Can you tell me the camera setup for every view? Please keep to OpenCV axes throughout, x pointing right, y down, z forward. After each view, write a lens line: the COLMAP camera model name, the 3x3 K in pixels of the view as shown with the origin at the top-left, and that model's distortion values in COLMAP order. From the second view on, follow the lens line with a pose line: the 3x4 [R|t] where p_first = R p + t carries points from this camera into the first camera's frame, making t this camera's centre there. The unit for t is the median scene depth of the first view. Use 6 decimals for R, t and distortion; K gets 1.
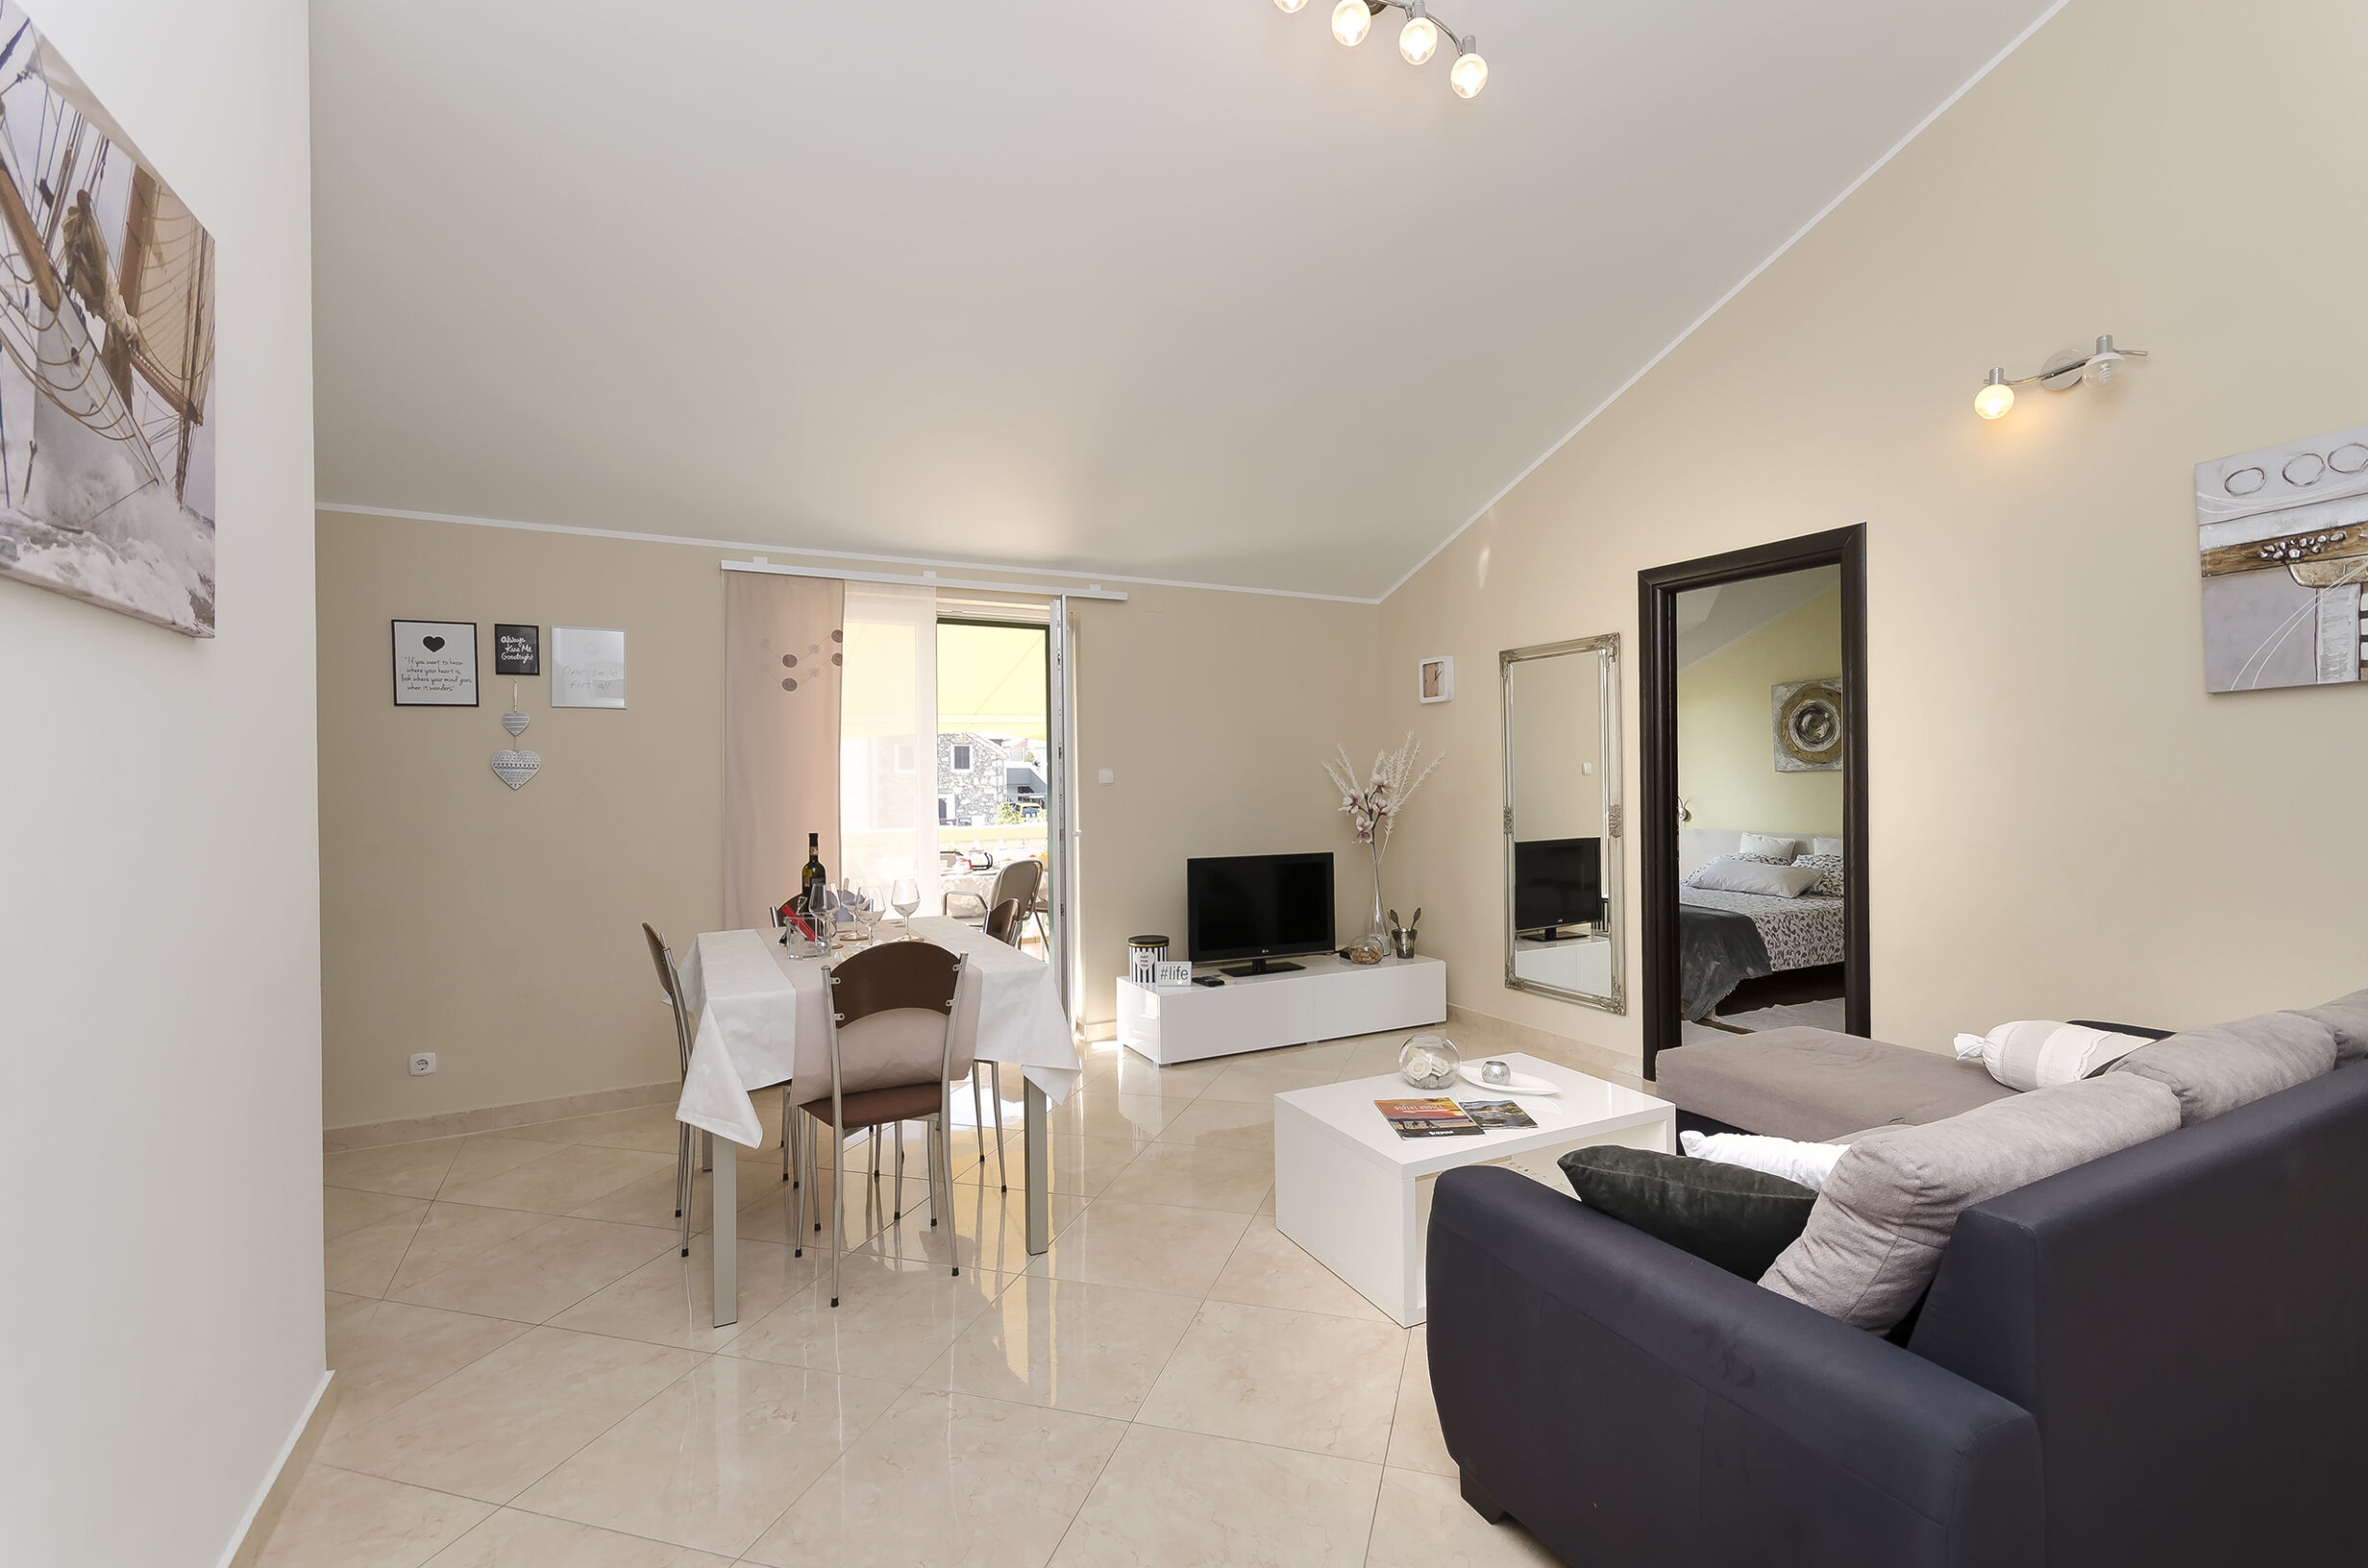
lens RADIAL K [[1073.2, 0, 1238.2], [0, 1073.2, 785.5], [0, 0, 1]] dist [-0.001128, 0.000022]
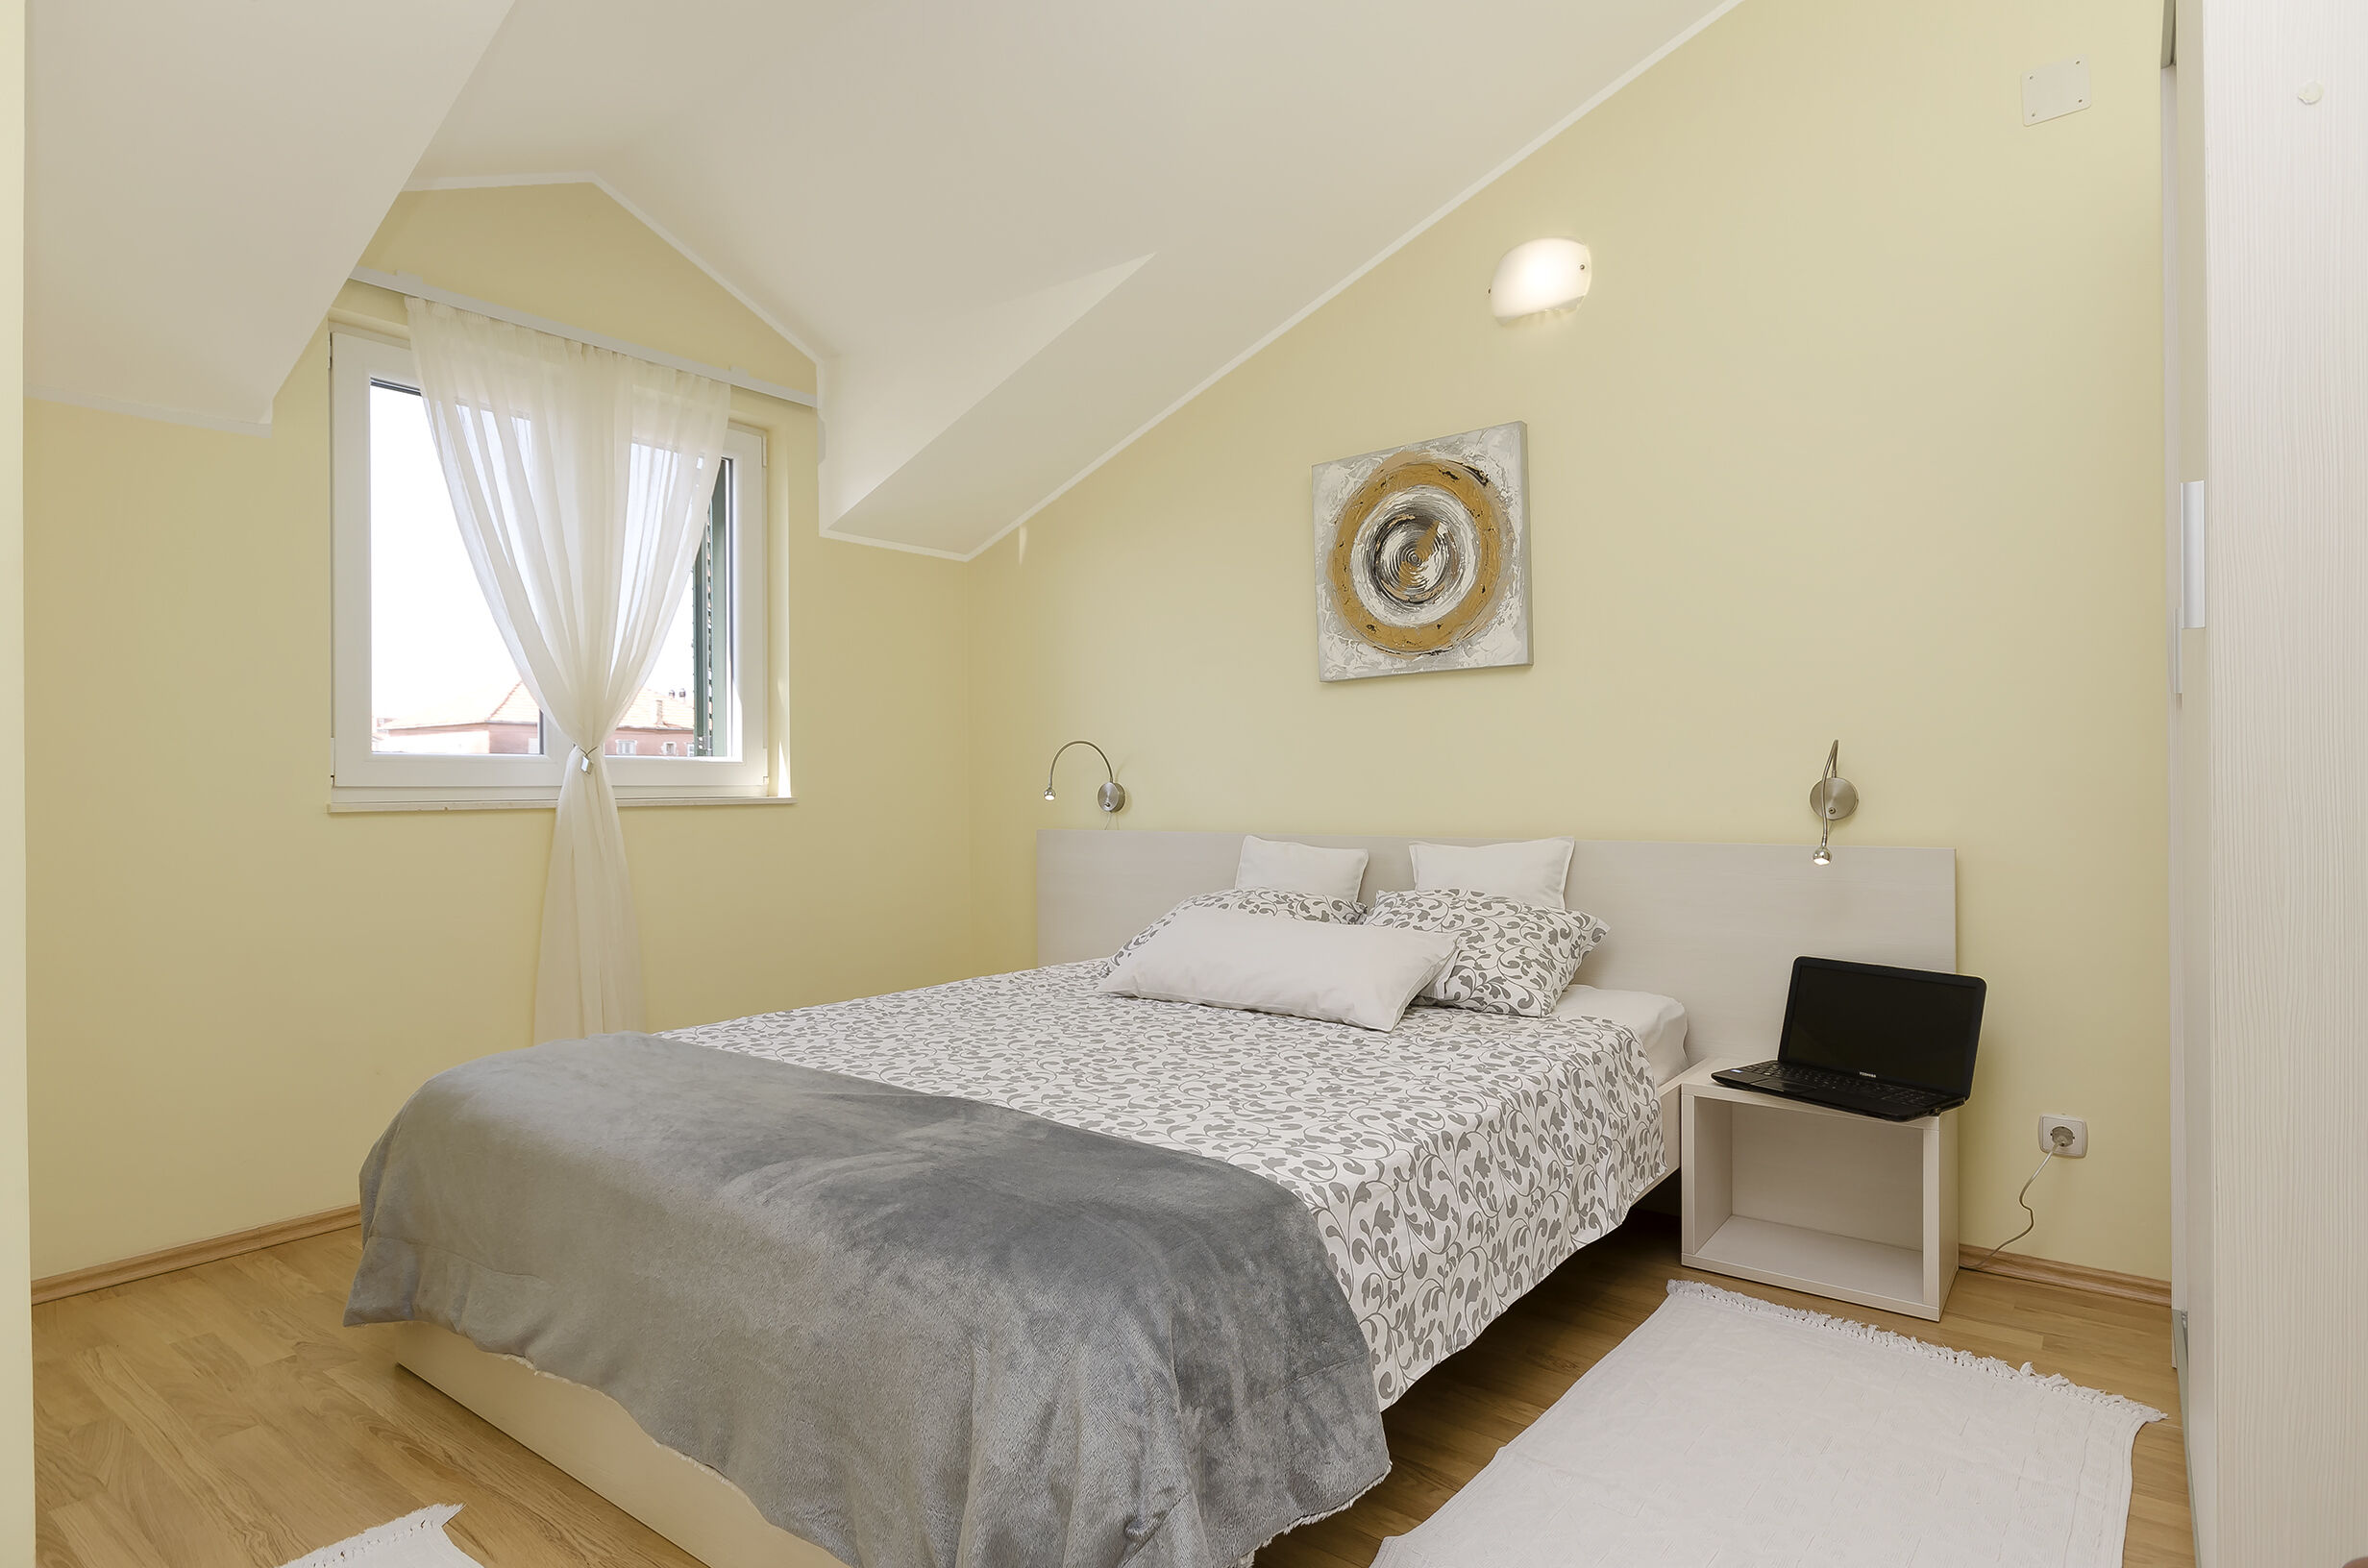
lens RADIAL K [[1238.8, 0, 1194.1], [0, 1238.8, 808.2], [0, 0, 1]] dist [0.003526, -0.001445]
pose [[0.918051, 0.002052, 0.396457, 0.380595], [-0.001981, 0.999998, -0.000587, 0.047560], [-0.396457, -0.000246, 0.918053, 0.824244]]
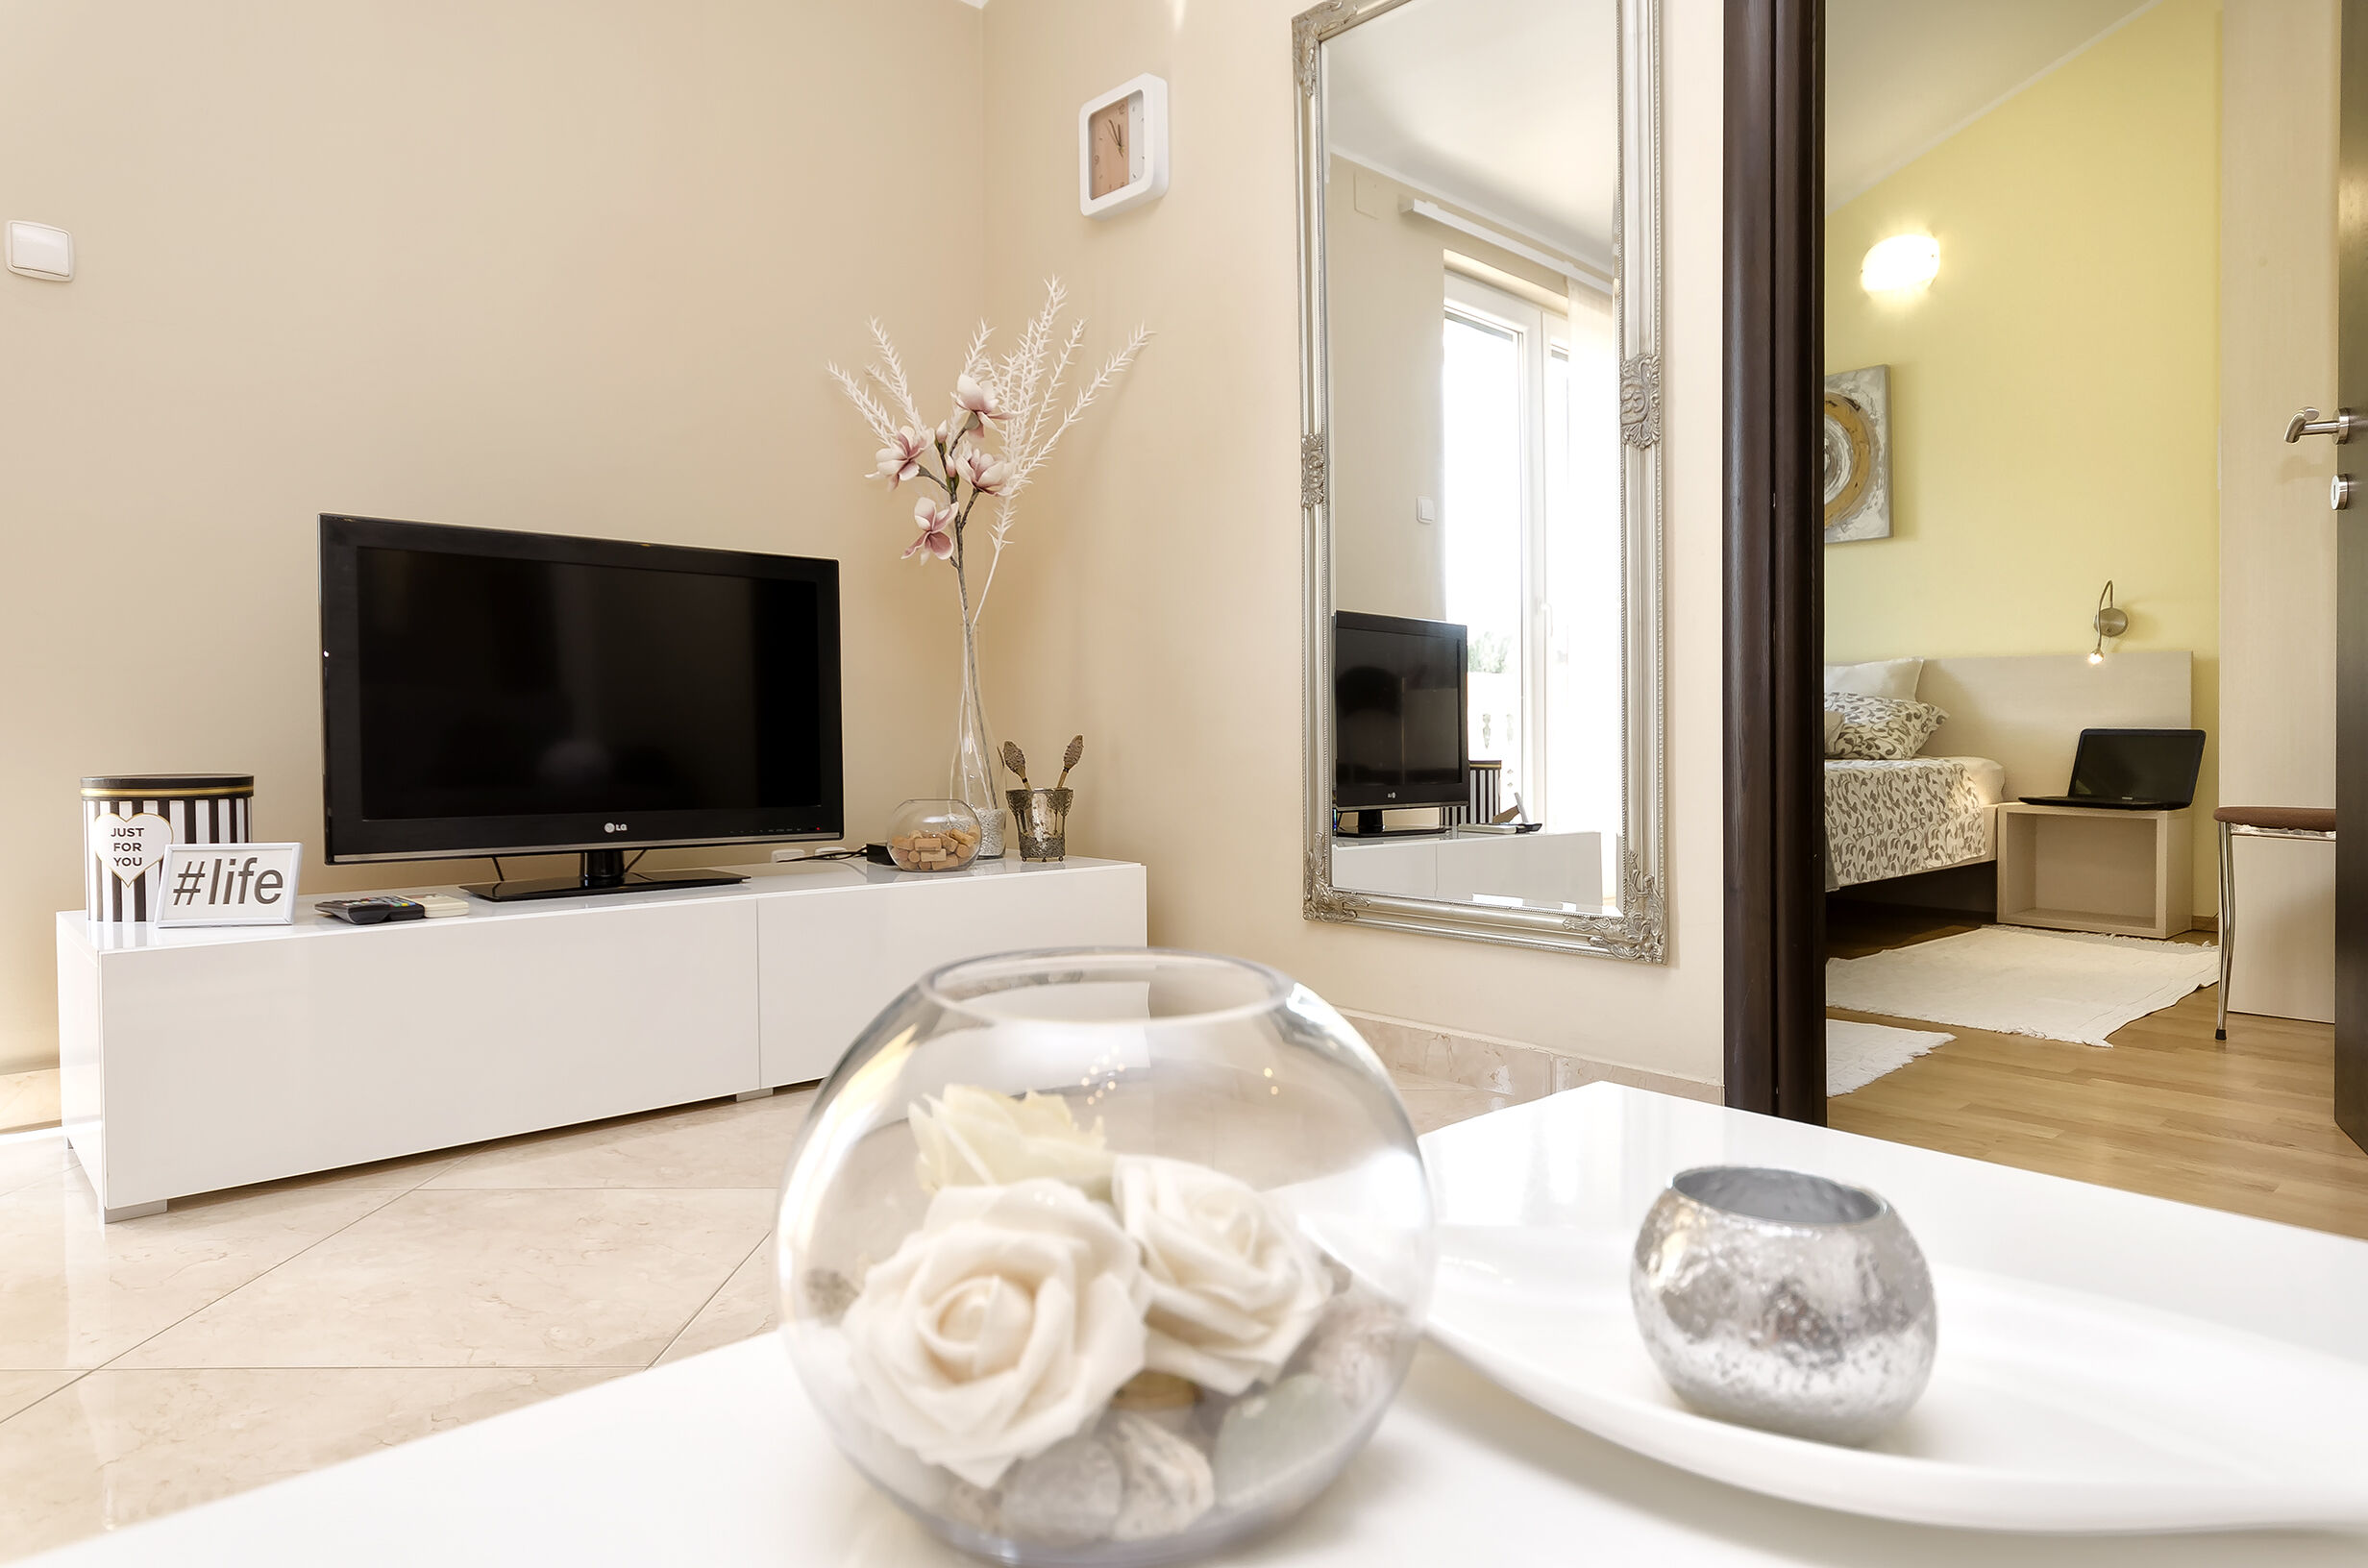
lens RADIAL K [[1418.9, 0, 1216.0], [0, 1418.9, 777.3], [0, 0, 1]] dist [0.003041, -0.003347]
pose [[0.967734, -0.001318, 0.251971, 0.088964], [-0.003071, 0.999850, 0.017023, 0.123026], [-0.251956, -0.017247, 0.967585, 0.498724]]
